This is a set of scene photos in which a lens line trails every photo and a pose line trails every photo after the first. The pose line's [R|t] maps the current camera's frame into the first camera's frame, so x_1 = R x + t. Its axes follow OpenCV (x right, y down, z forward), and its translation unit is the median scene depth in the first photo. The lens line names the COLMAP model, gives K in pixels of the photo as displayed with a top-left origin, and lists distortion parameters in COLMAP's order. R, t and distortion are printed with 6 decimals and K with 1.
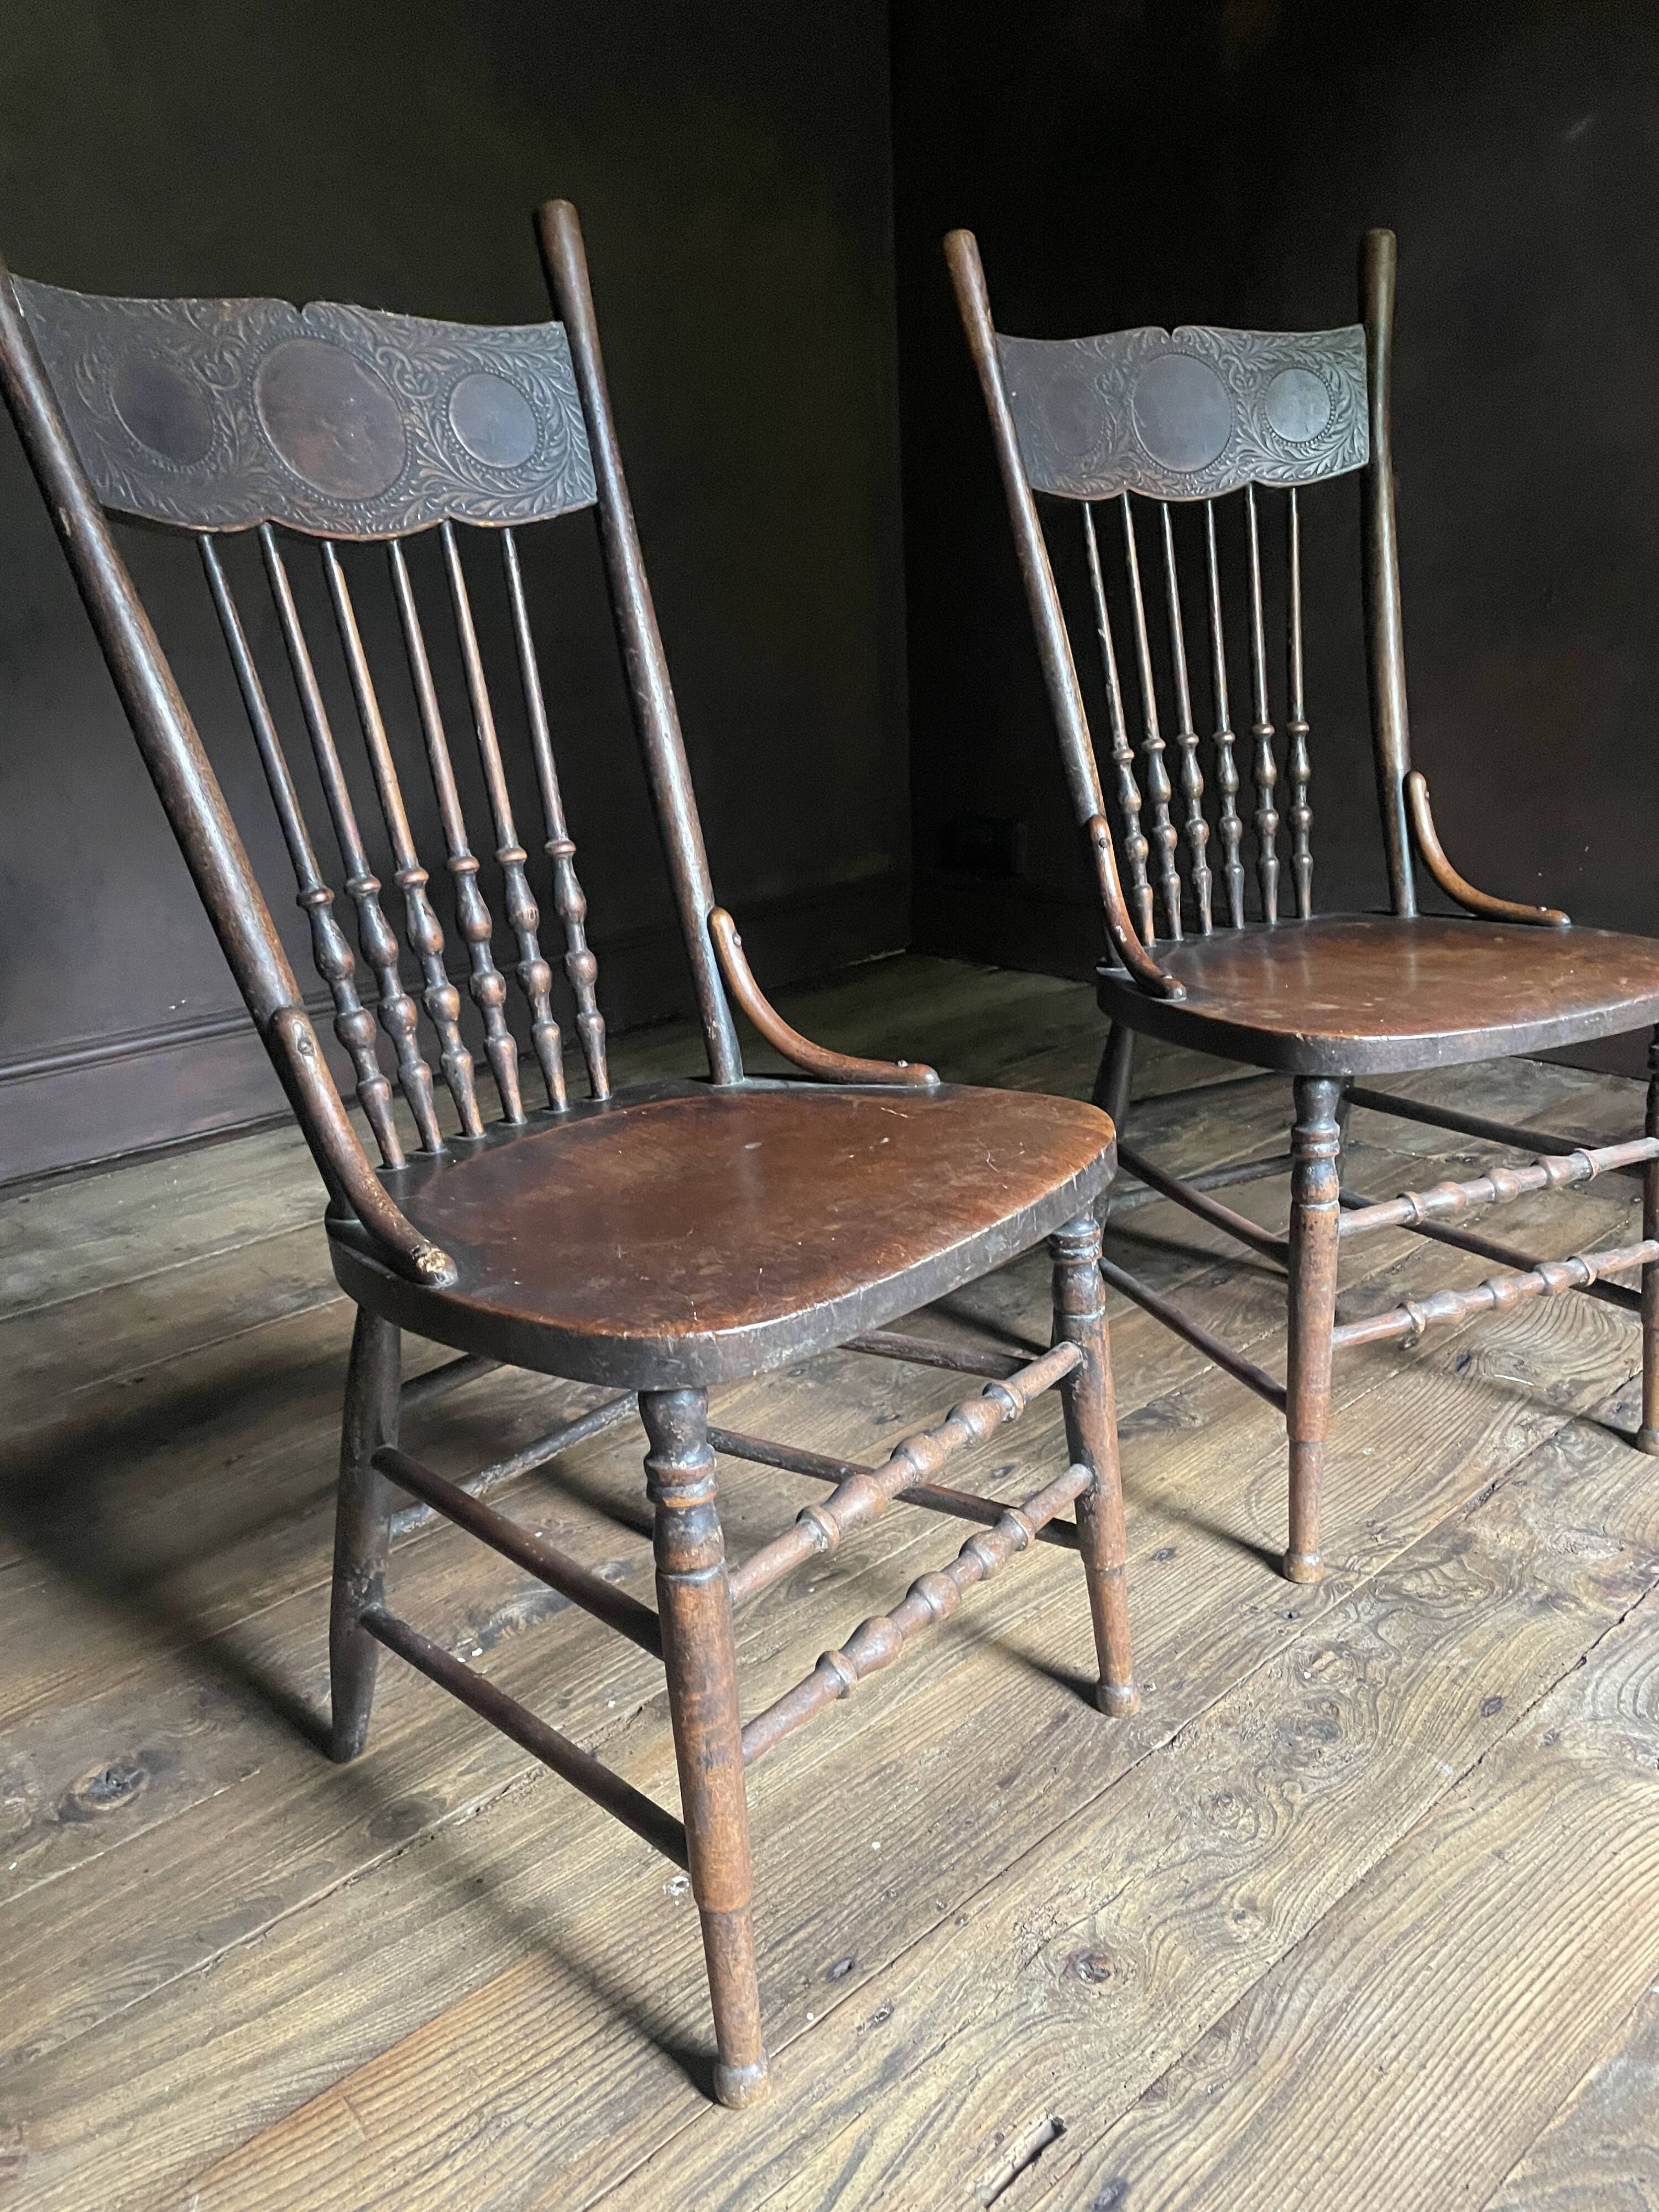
lens RADIAL K [[1657.6, 0, 819.0], [0, 1657.6, 1116.3], [0, 0, 1]] dist [0.084257, -0.109641]
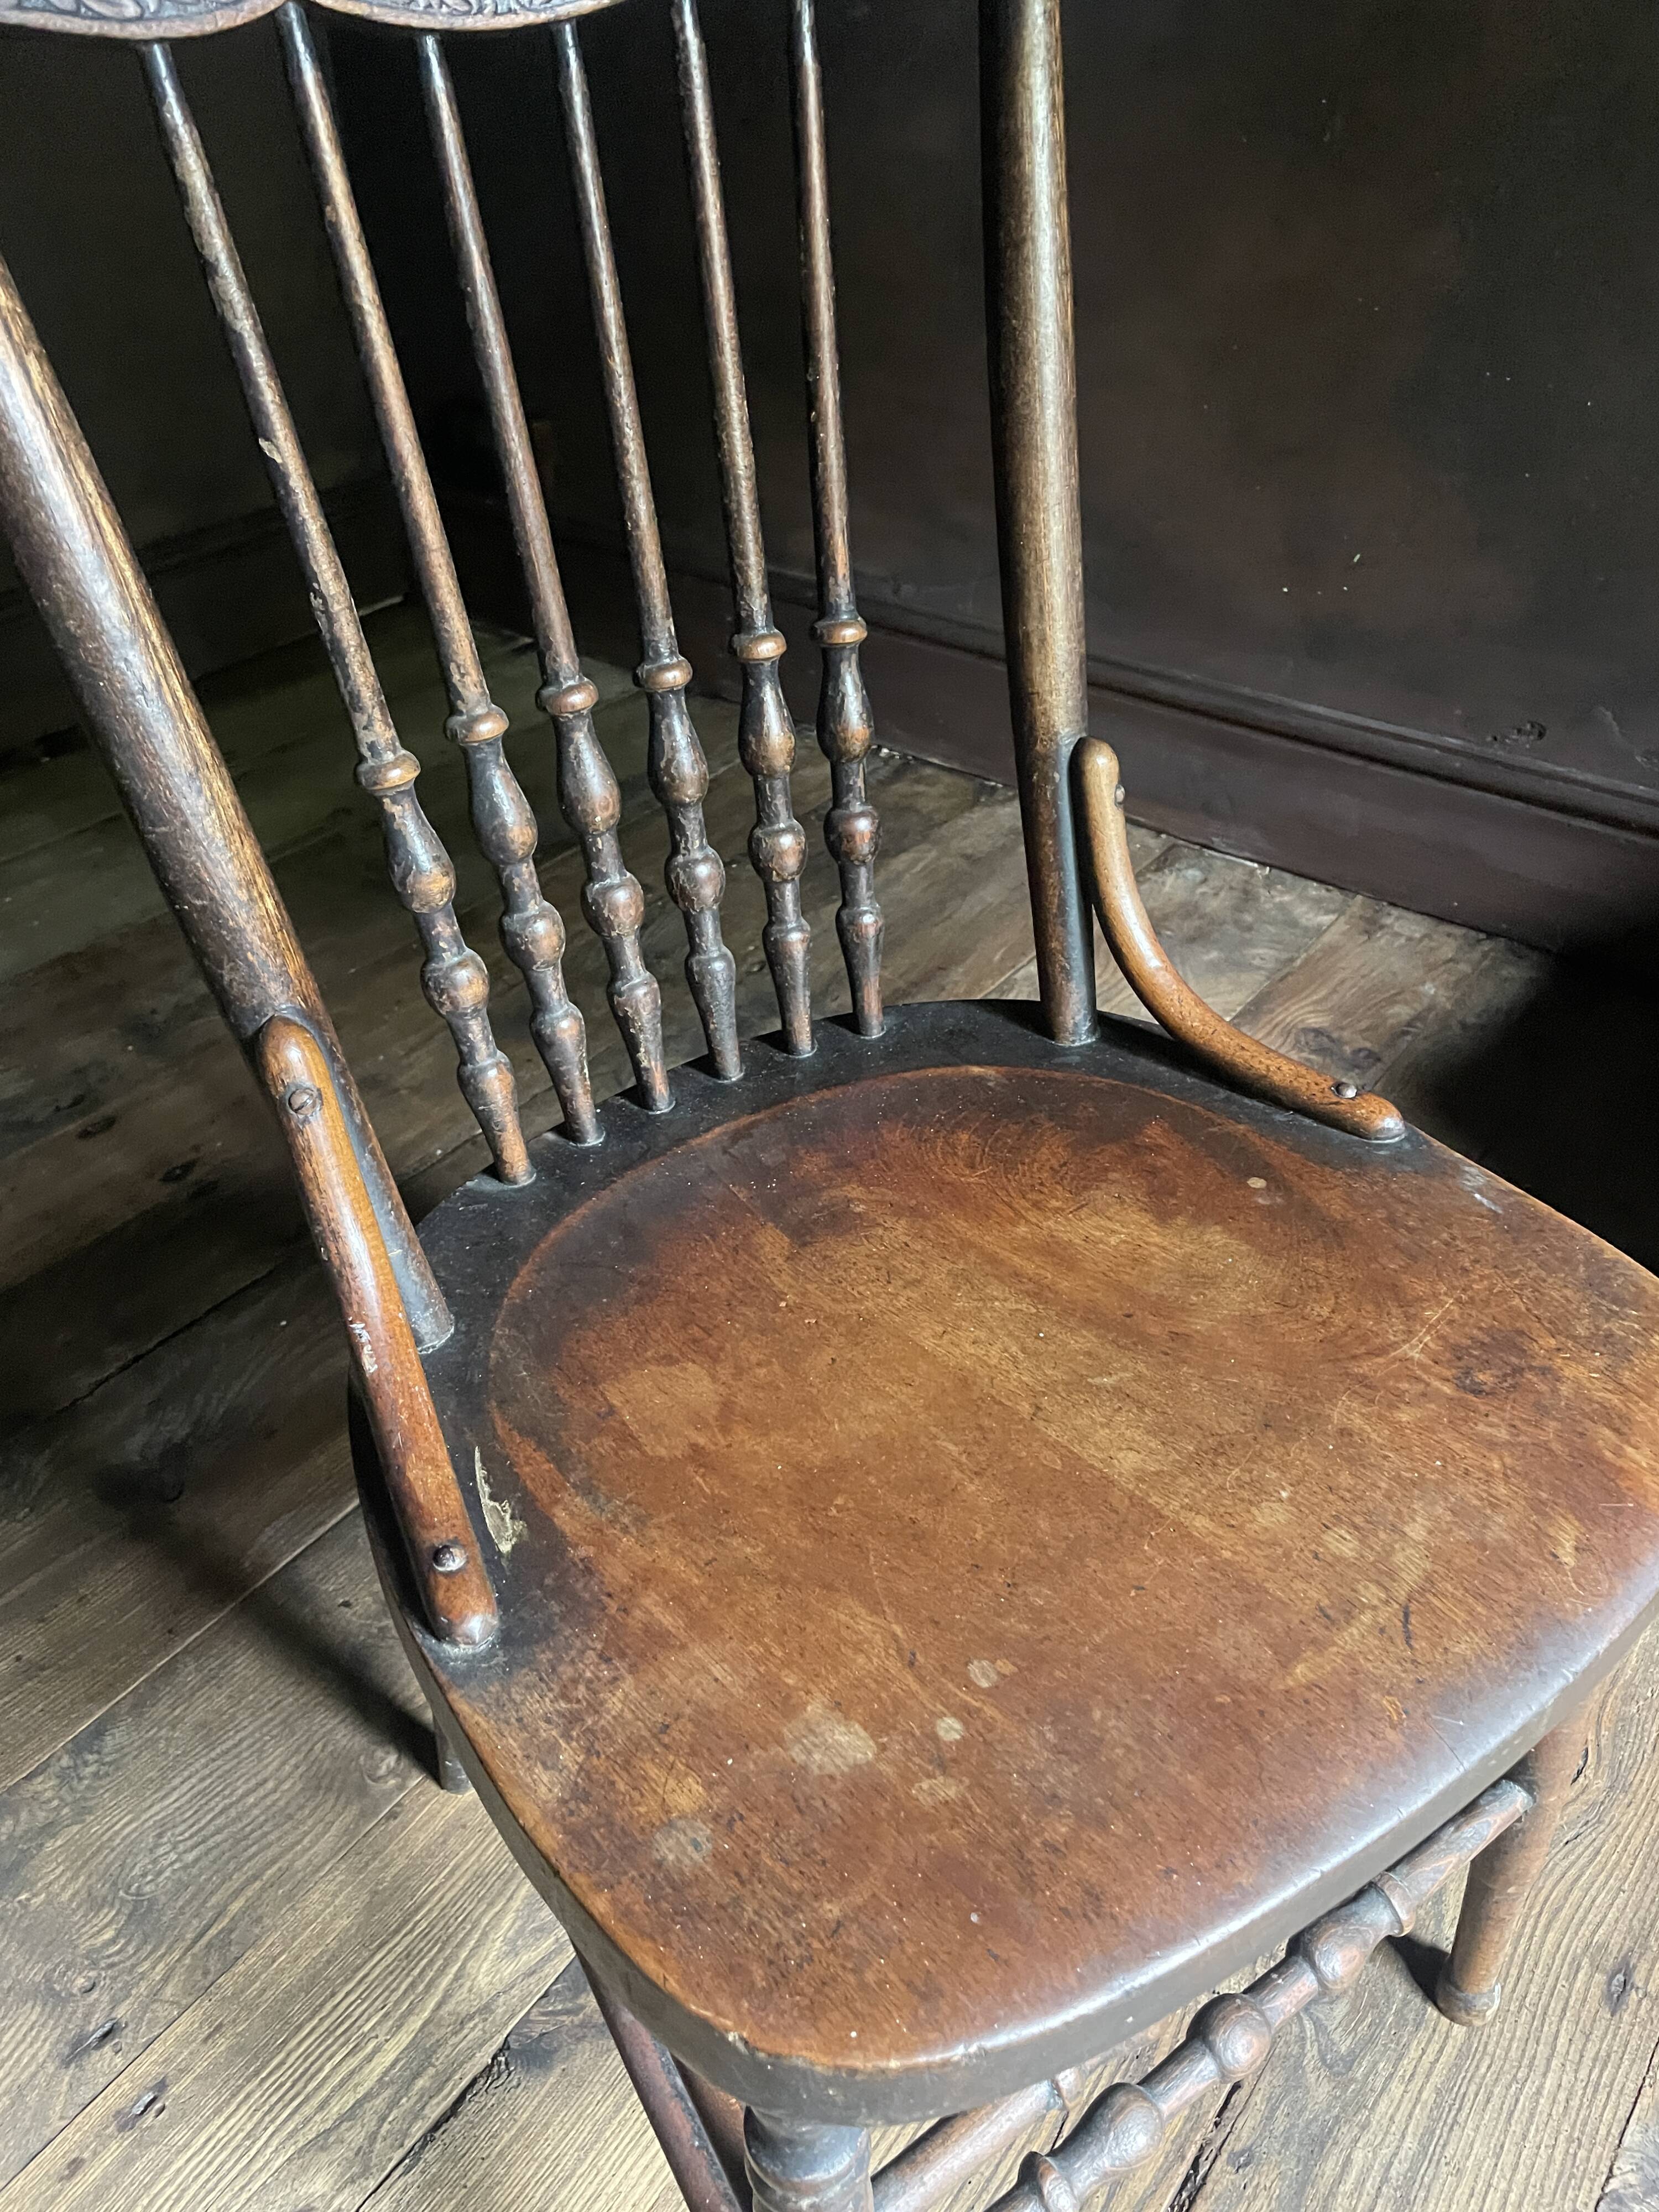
lens RADIAL K [[1666.8, 0, 835.3], [0, 1666.8, 1129.4], [0, 0, 1]] dist [0.083925, -0.112436]
pose [[0.981706, -0.080510, 0.172546, 0.265404], [0.021274, 0.946912, 0.320788, -0.330675], [-0.189213, -0.311248, 0.931302, 0.743099]]
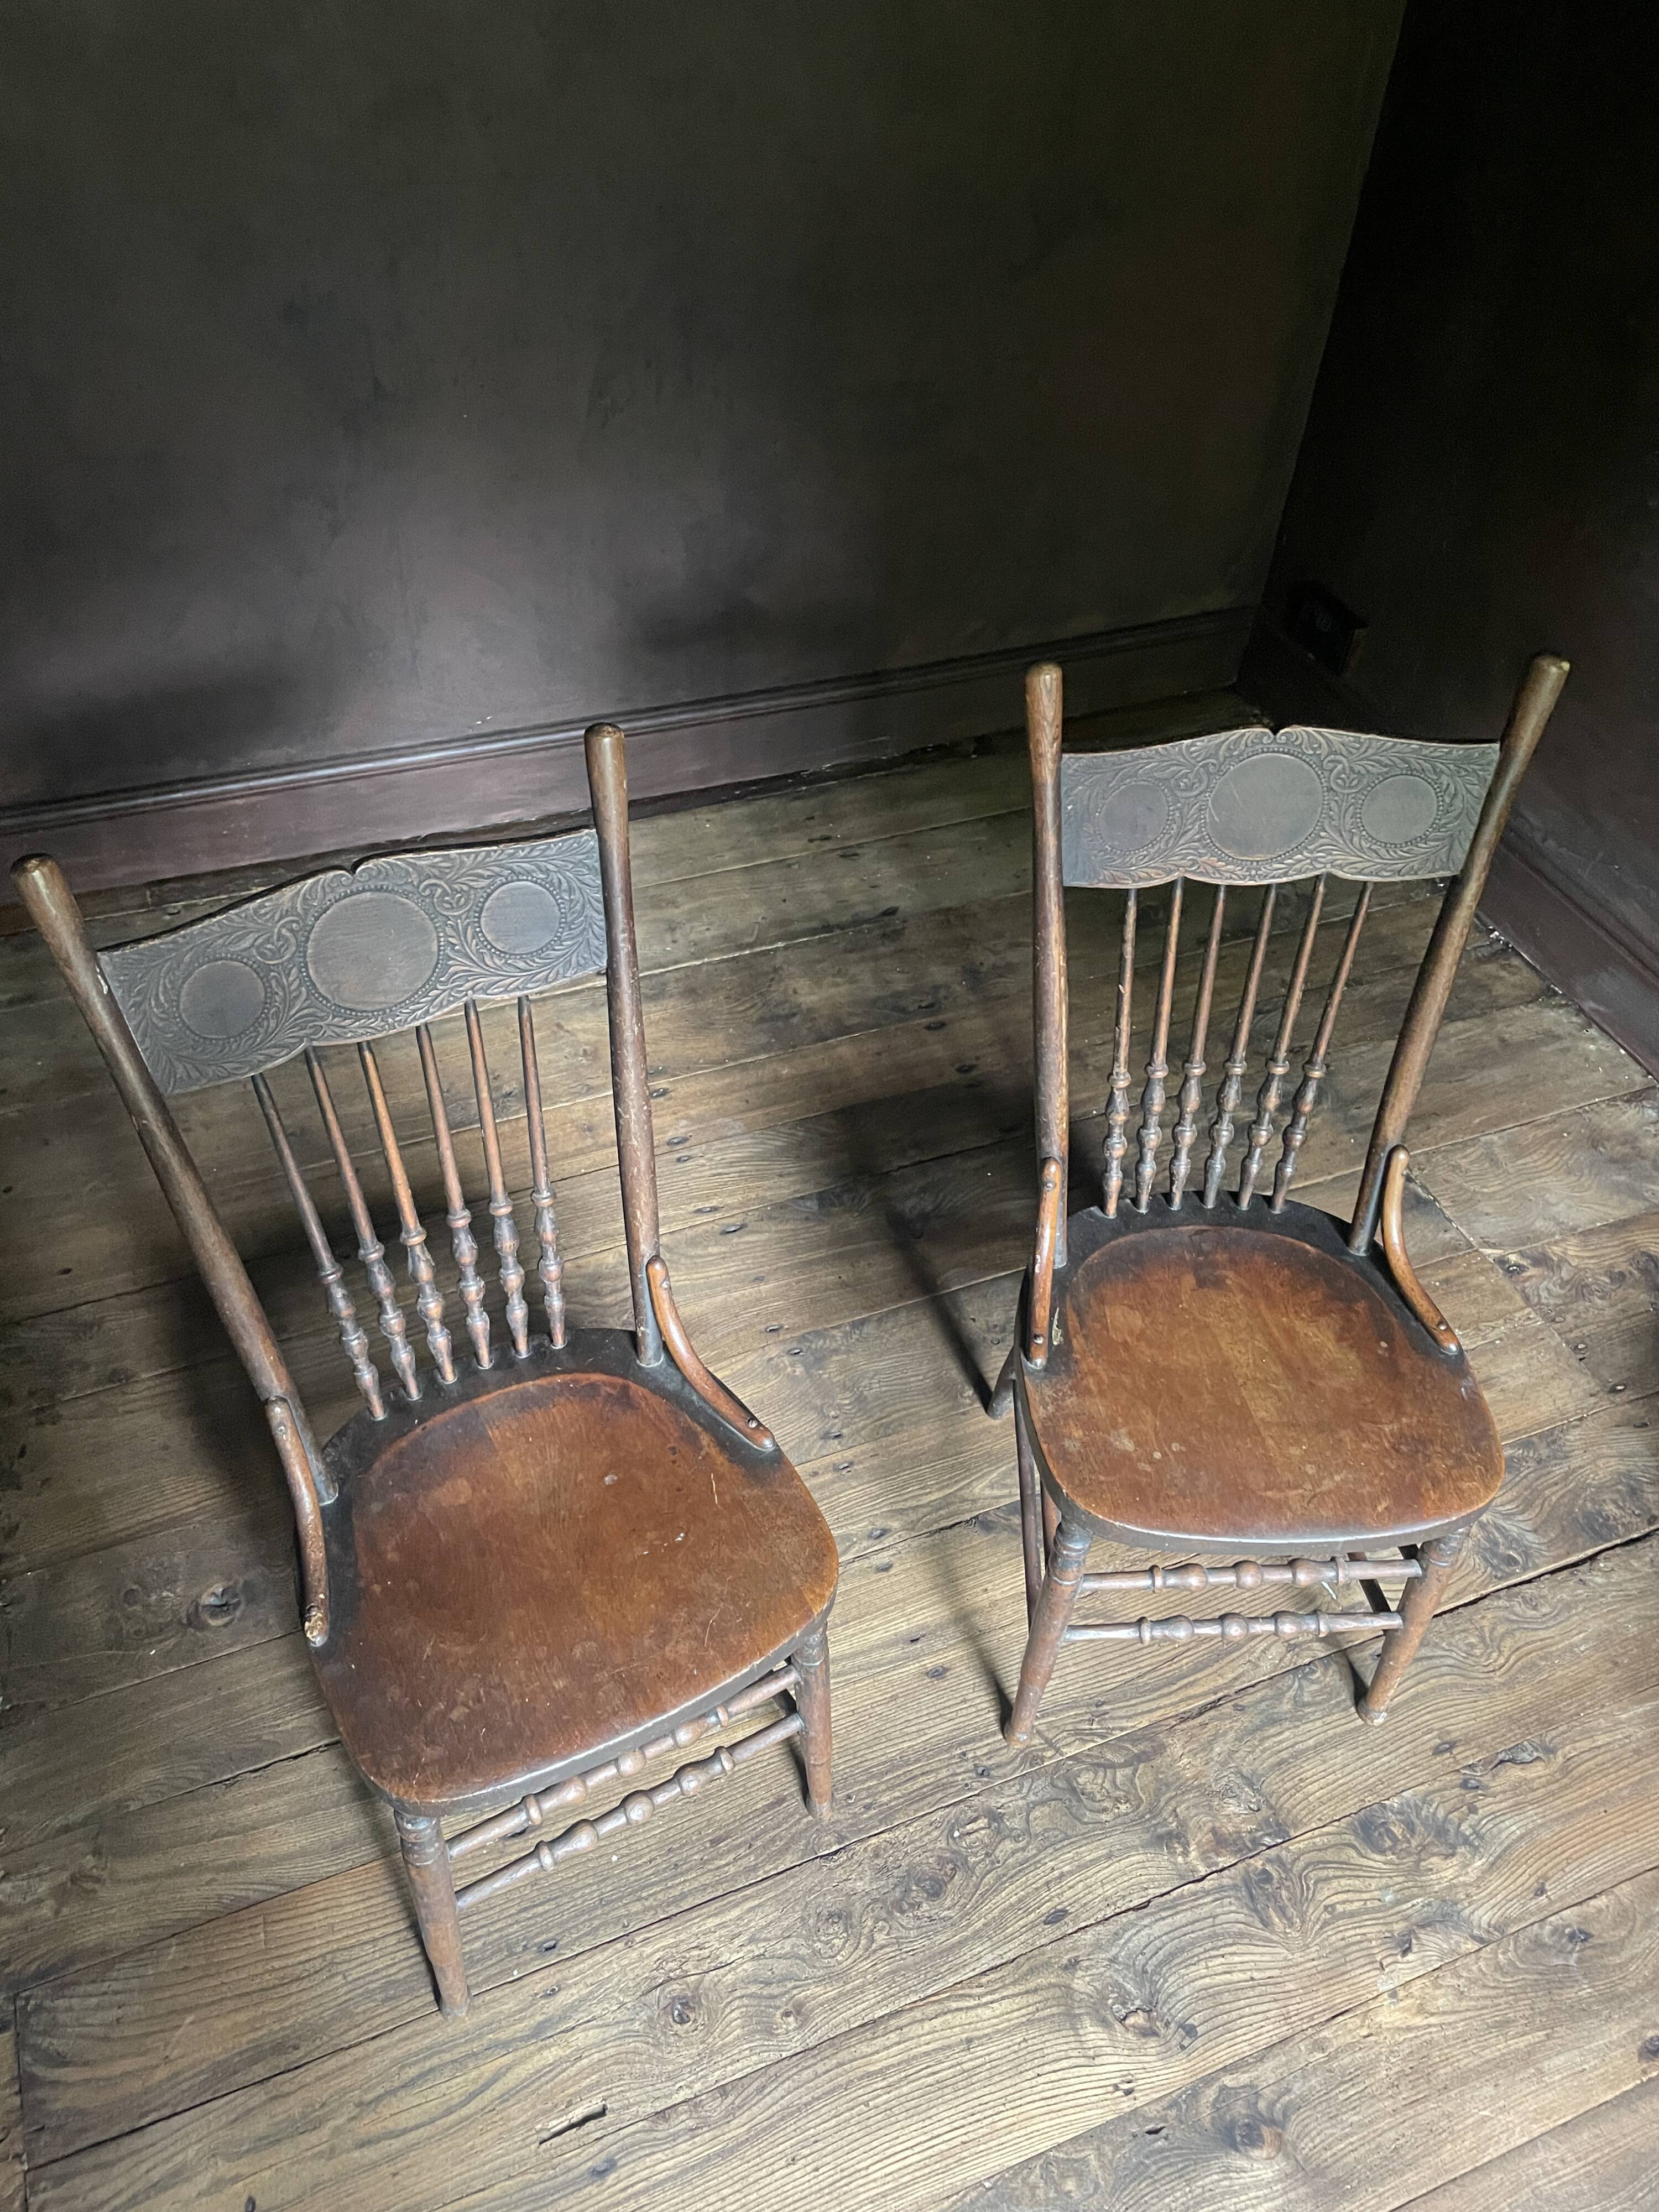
lens RADIAL K [[1656.8, 0, 825.2], [0, 1656.8, 1086.8], [0, 0, 1]] dist [0.085818, -0.106949]
pose [[0.932291, 0.306640, -0.191847, 0.268909], [-0.193035, 0.870338, 0.453045, -0.855135], [0.305893, -0.385336, 0.870601, -0.033055]]
